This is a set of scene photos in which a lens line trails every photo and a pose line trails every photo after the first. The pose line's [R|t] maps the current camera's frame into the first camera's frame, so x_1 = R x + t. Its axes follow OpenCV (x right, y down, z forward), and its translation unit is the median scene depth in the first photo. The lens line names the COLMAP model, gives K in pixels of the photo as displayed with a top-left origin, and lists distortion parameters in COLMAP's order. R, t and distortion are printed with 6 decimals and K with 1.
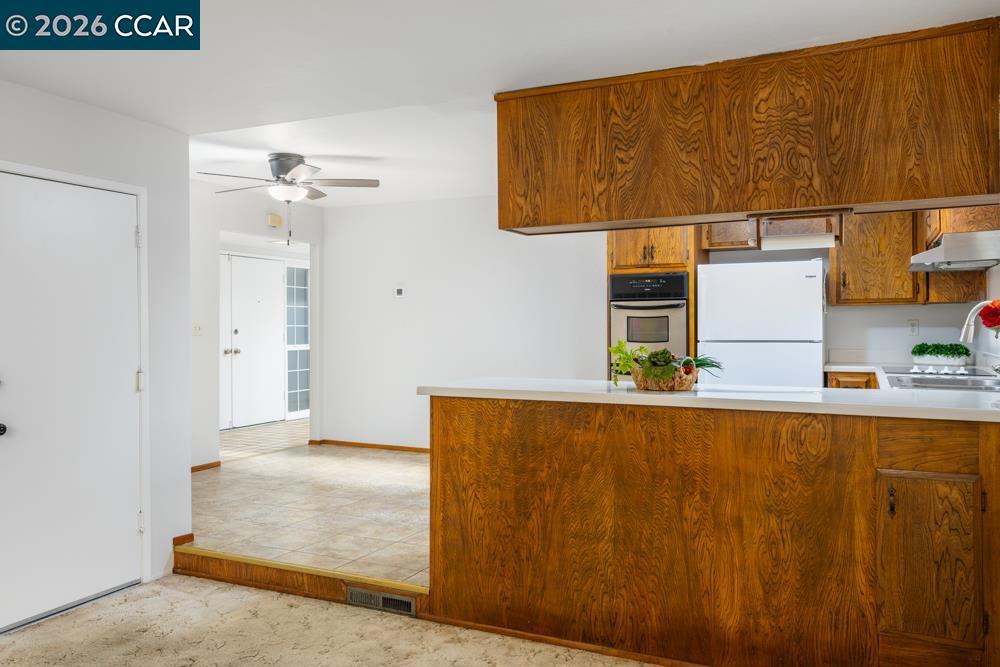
lens RADIAL K [[760.1, 0, 500.0], [0, 760.1, 333.5], [0, 0, 1]] dist [0.001258, 0.000460]
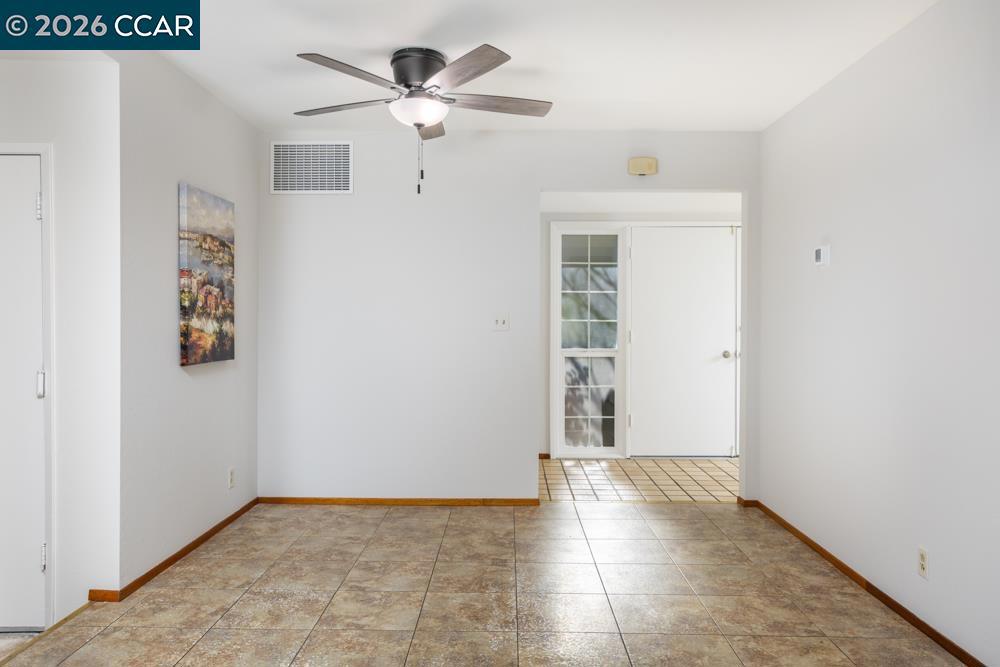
lens RADIAL K [[724.2, 0, 500.0], [0, 724.2, 333.5], [0, 0, 1]] dist [-0.001939, -0.001553]
pose [[0.428104, 0.013769, -0.903625, 0.311214], [-0.012598, 0.999878, 0.009267, -0.003423], [0.903642, 0.007417, 0.428225, 0.805794]]
